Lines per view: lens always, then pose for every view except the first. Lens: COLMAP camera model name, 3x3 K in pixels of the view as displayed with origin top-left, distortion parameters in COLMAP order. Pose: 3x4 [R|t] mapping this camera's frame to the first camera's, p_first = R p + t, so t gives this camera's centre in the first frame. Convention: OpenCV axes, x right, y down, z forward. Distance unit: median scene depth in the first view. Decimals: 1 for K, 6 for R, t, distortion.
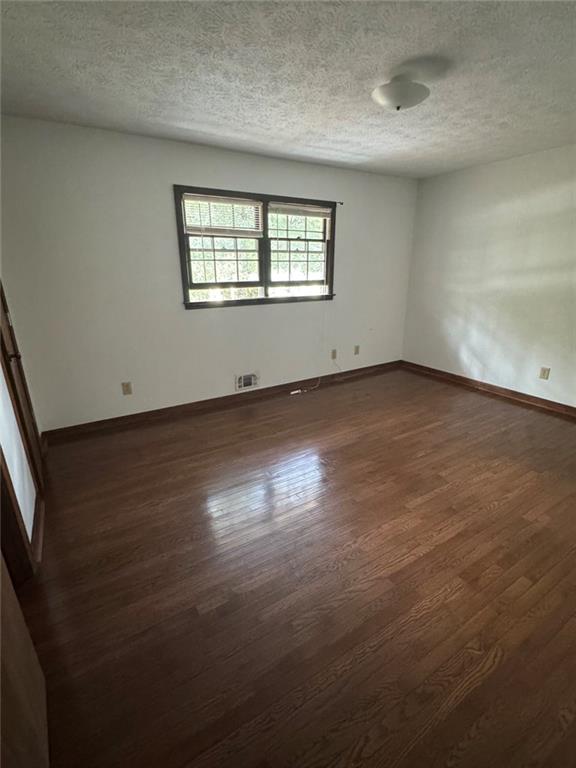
lens RADIAL K [[357.0, 0, 289.8], [0, 357.0, 379.9], [0, 0, 1]] dist [0.000963, 0.000387]
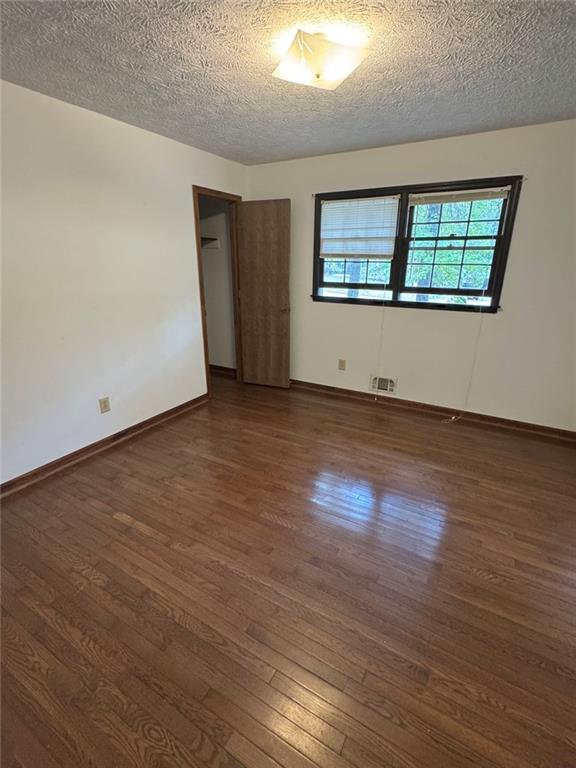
lens RADIAL K [[357.0, 0, 286.7], [0, 357.0, 384.8], [0, 0, 1]] dist [0.000963, 0.000387]
pose [[0.463443, 0.302788, -0.832791, 0.620415], [-0.273323, 0.942831, 0.190694, -0.119729], [0.842921, 0.139245, 0.519707, 0.307554]]
